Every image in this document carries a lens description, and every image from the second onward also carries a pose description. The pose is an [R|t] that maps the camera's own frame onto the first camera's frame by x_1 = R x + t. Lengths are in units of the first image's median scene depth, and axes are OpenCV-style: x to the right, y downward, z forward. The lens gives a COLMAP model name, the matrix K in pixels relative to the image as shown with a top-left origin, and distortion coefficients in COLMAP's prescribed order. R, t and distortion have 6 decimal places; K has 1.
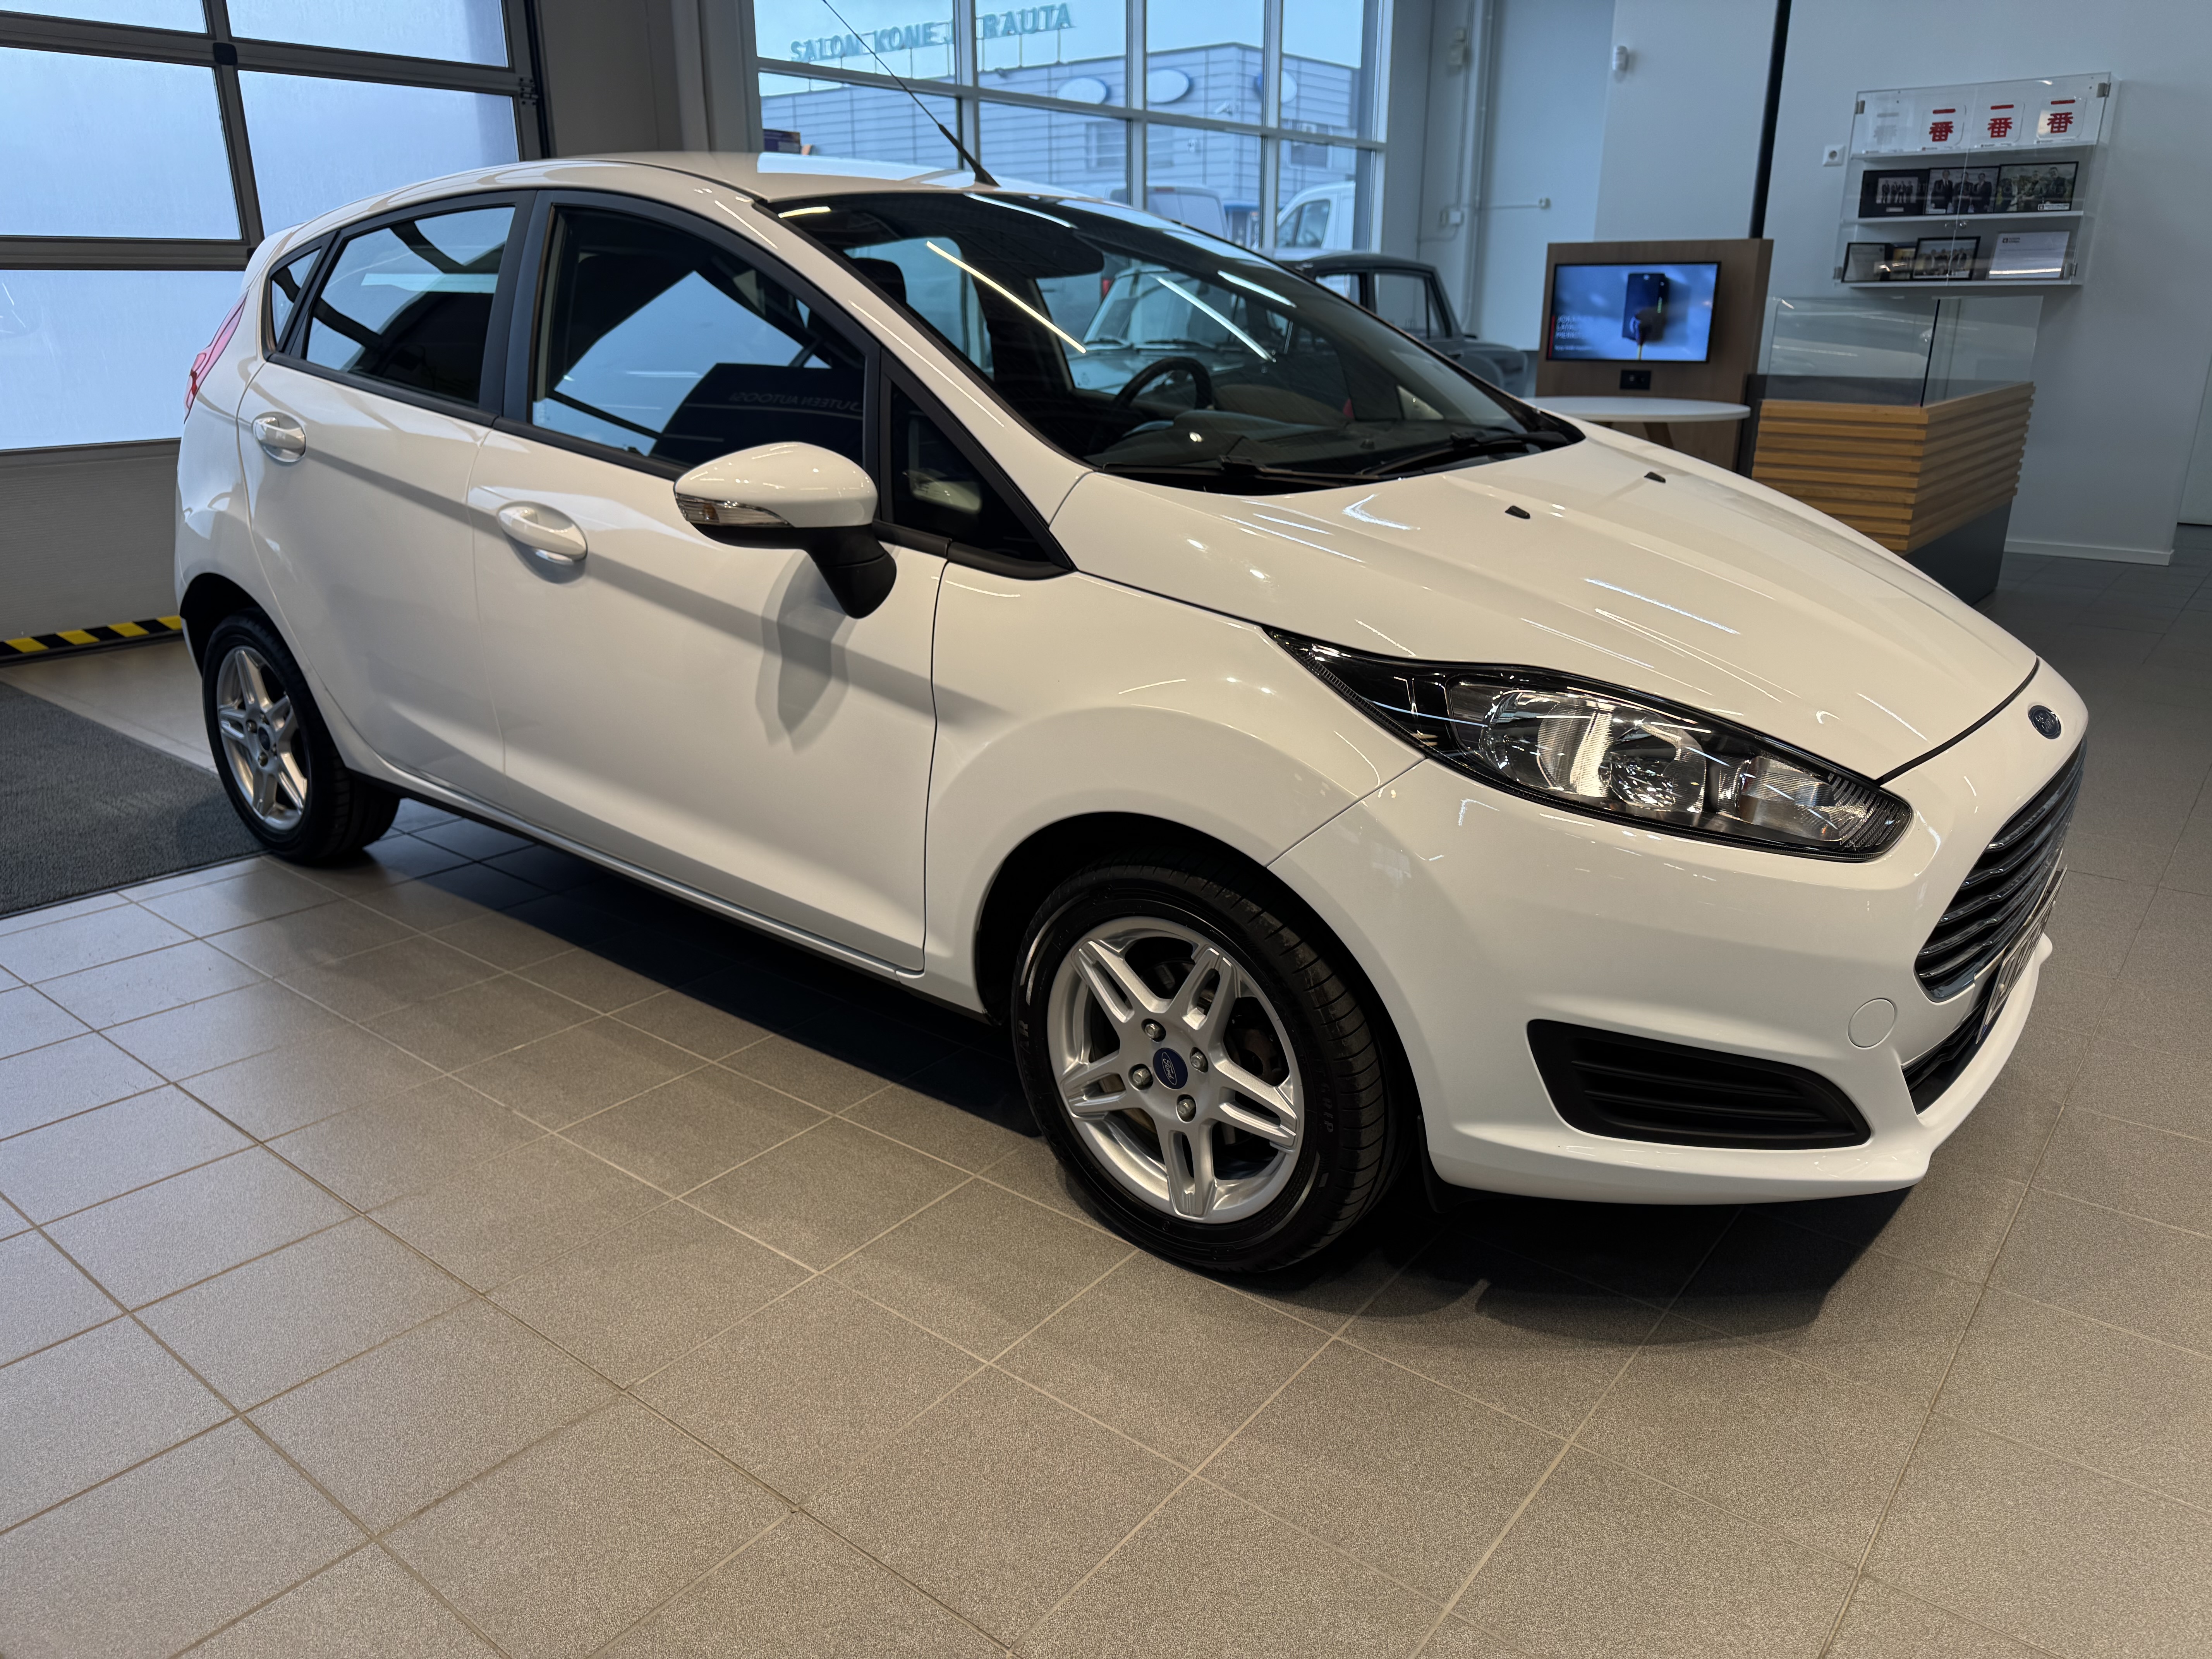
lens RADIAL K [[1574.9, 0, 1179.5], [0, 1574.9, 835.3], [0, 0, 1]] dist [0.045494, -0.000352]
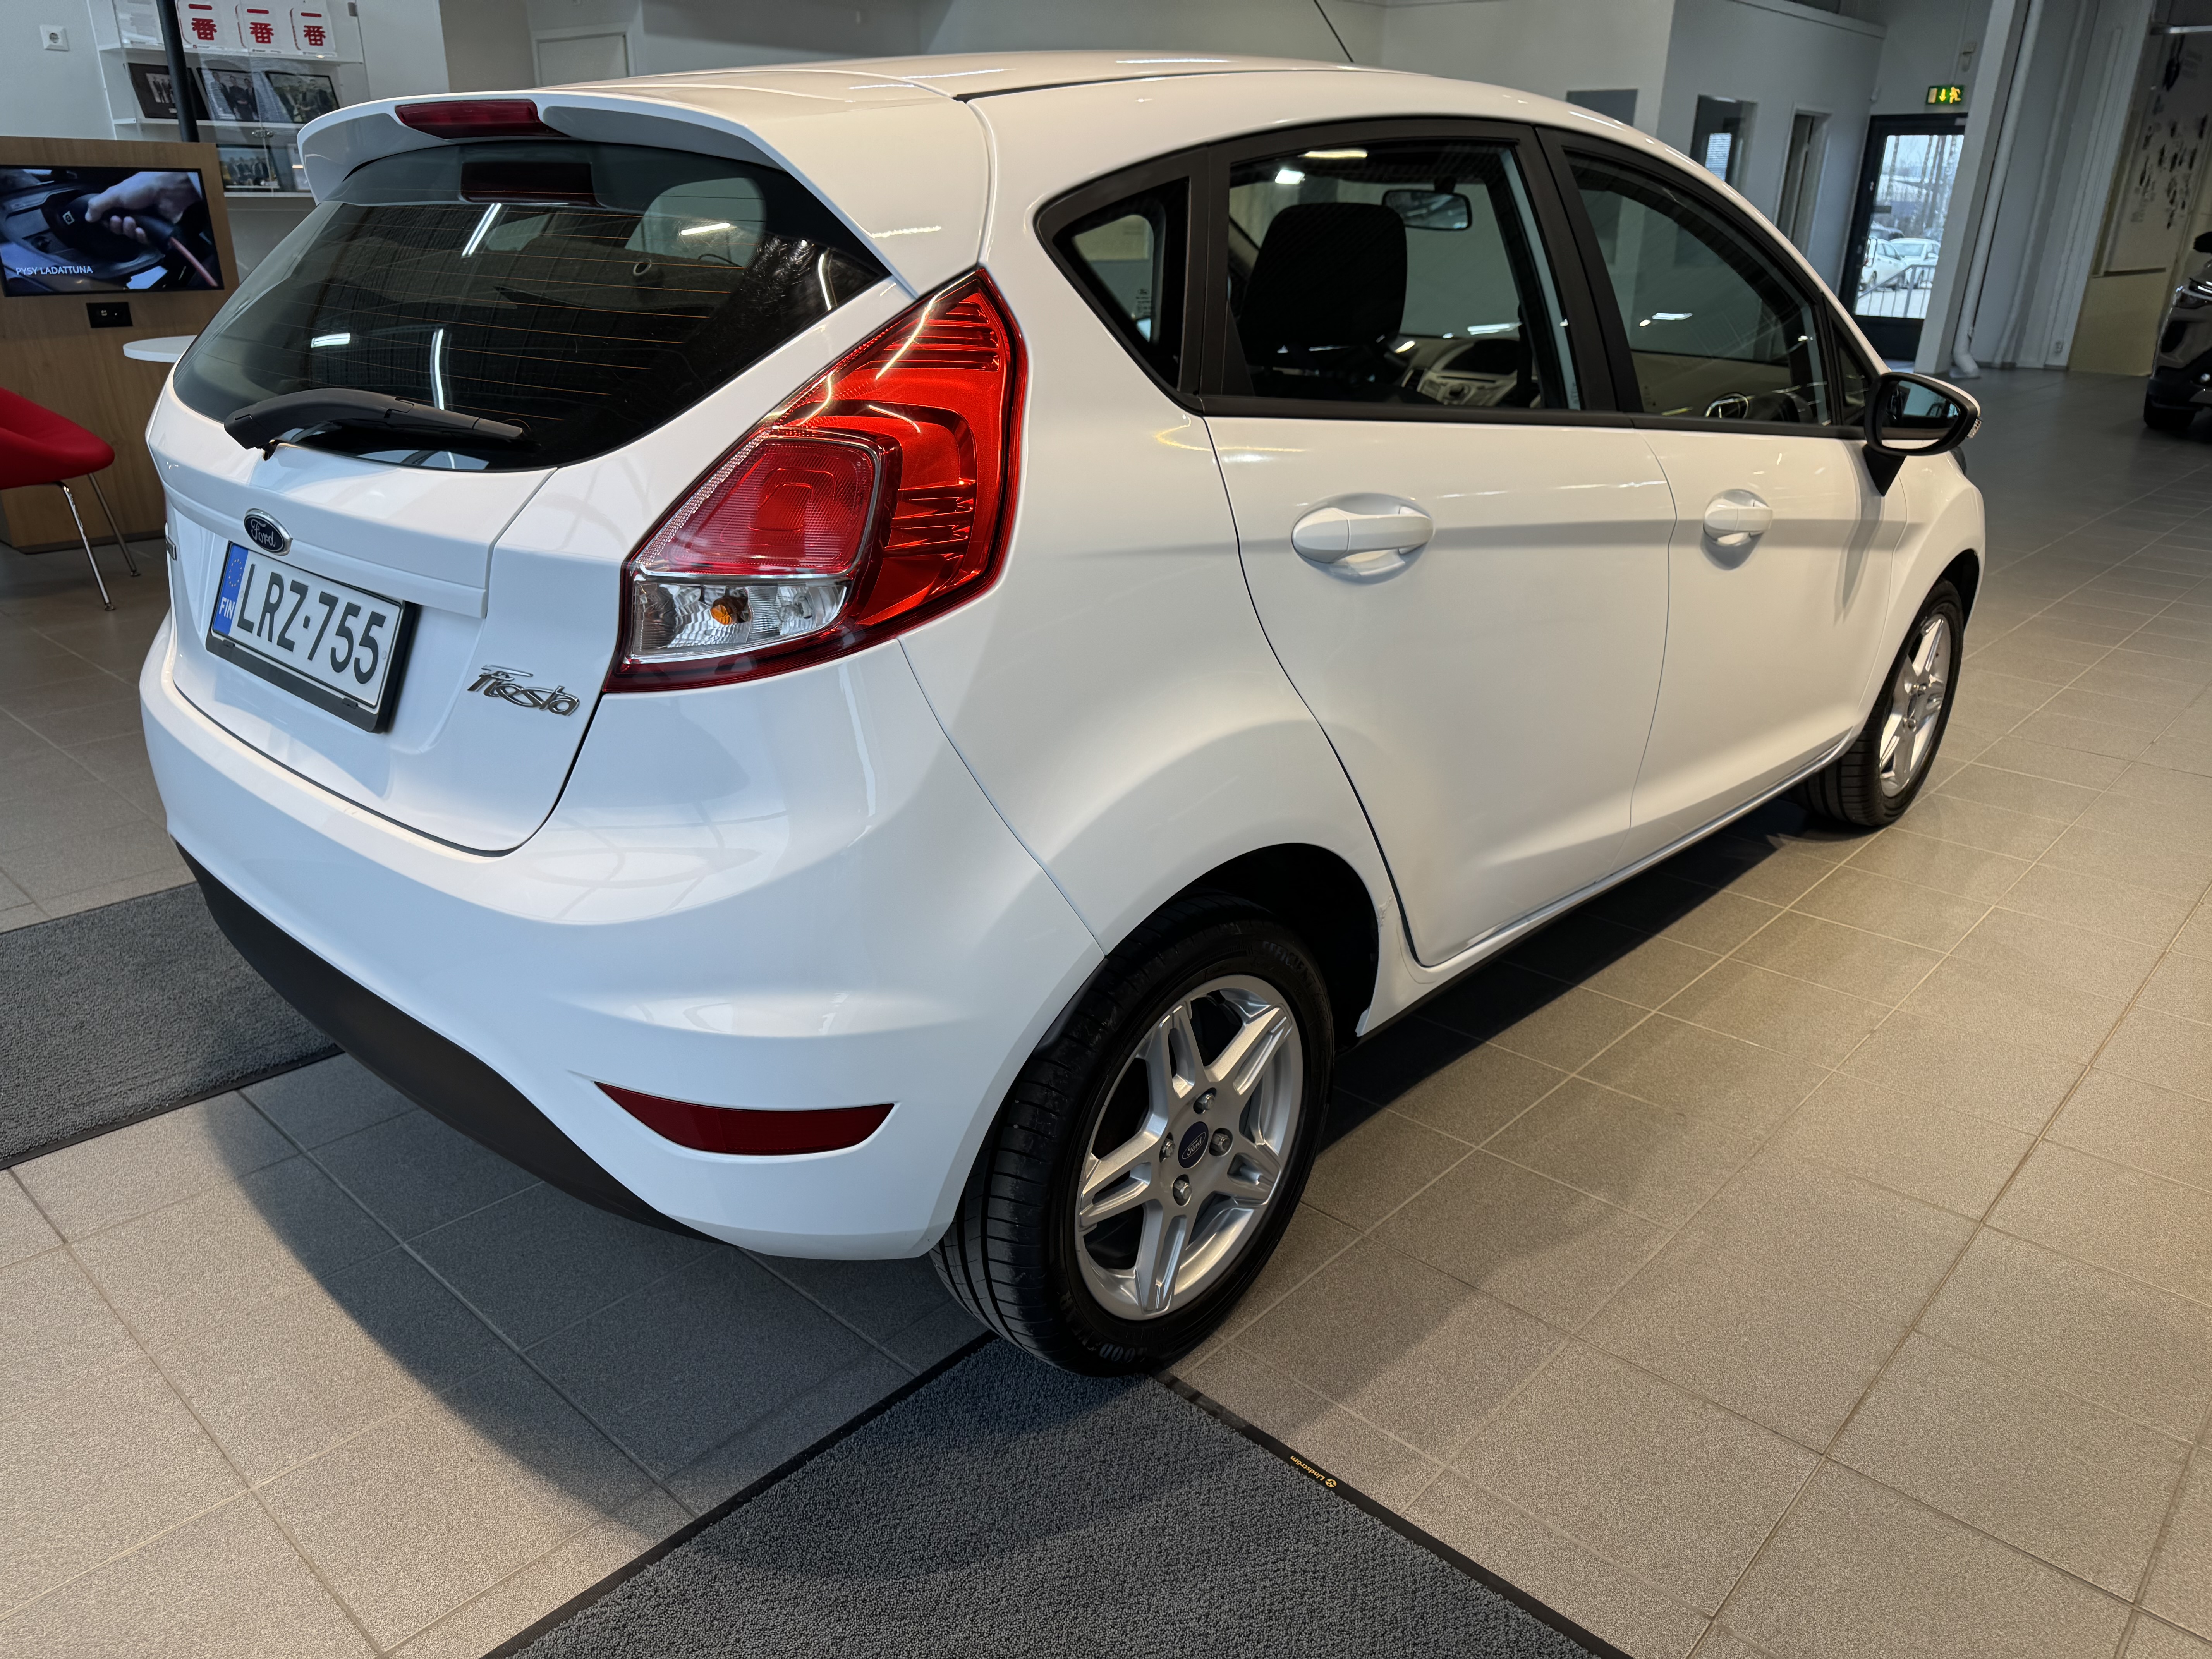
lens RADIAL K [[1583.2, 0, 1097.8], [0, 1583.2, 846.5], [0, 0, 1]] dist [0.030468, -0.070952]
pose [[0.101968, -0.382386, 0.918359, -1.526387], [0.309989, 0.889419, 0.335917, -0.499367], [-0.945256, 0.250429, 0.209228, 1.332890]]
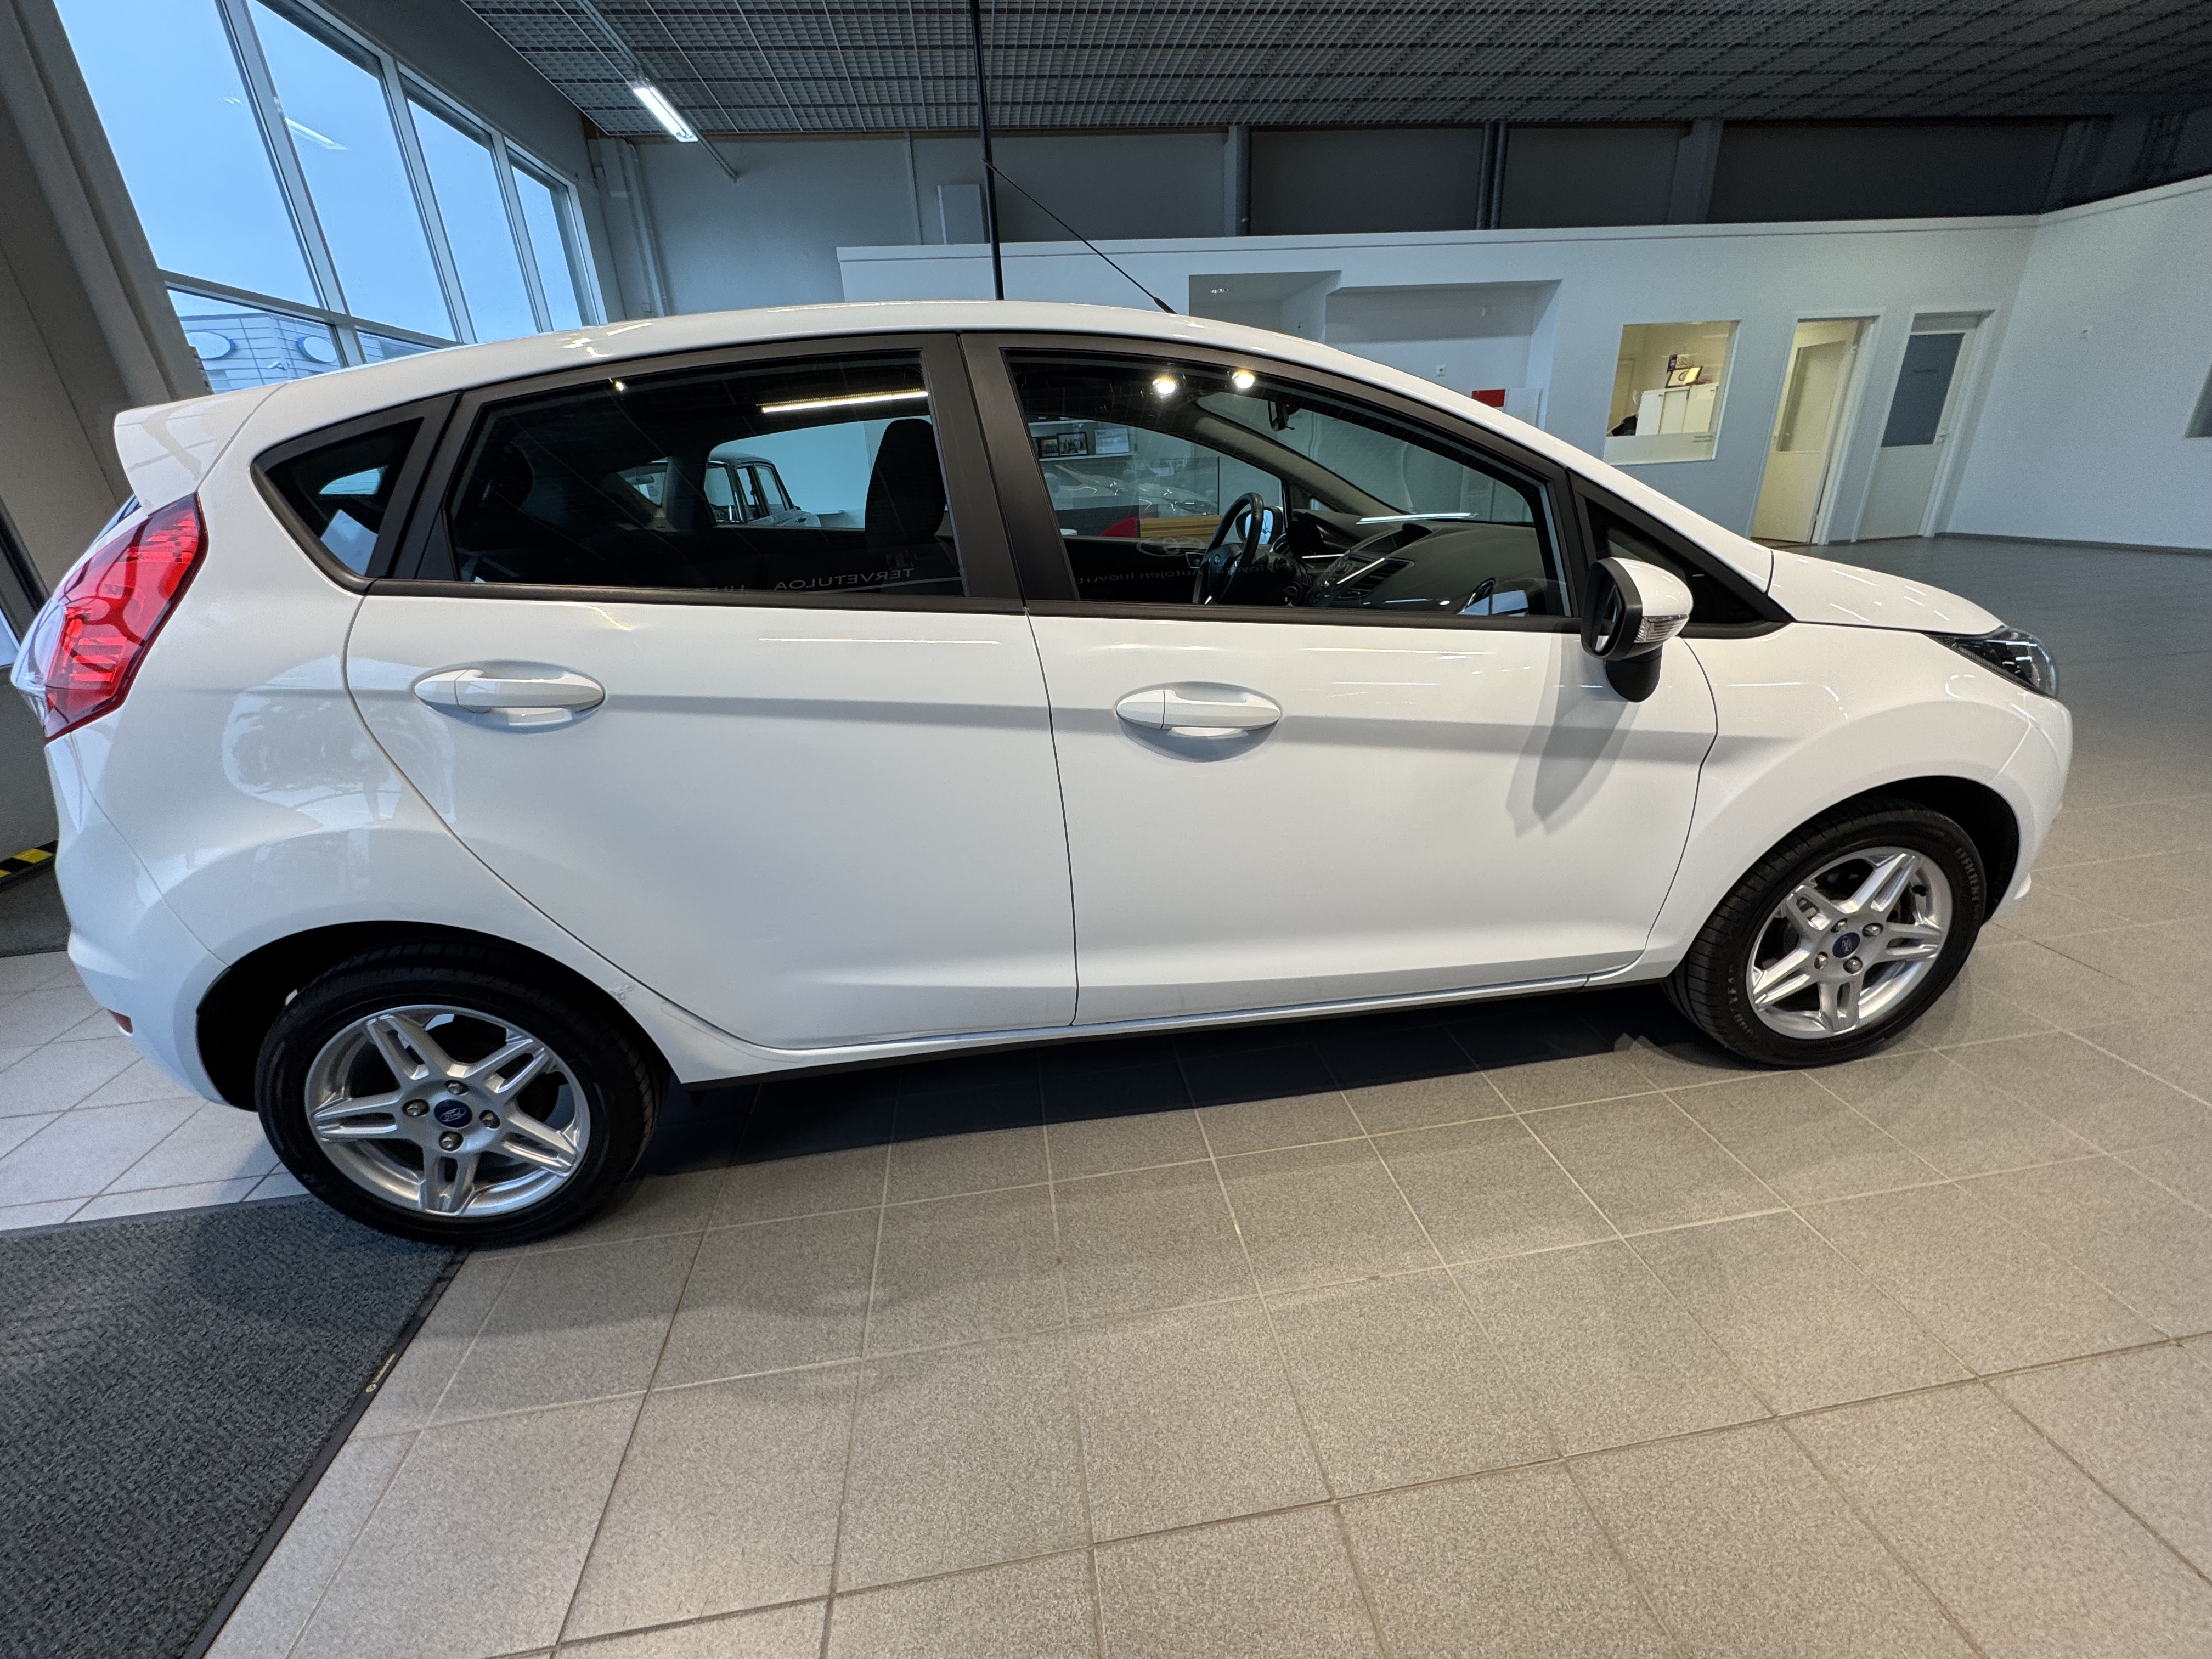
lens RADIAL K [[889.7, 0, 1106.0], [0, 889.7, 829.5], [0, 0, 1]] dist [-0.000803, 0.000380]
pose [[0.708133, -0.308900, 0.634923, -0.870773], [0.283251, 0.947976, 0.145294, -0.238723], [-0.646774, 0.076955, 0.758790, 0.713939]]
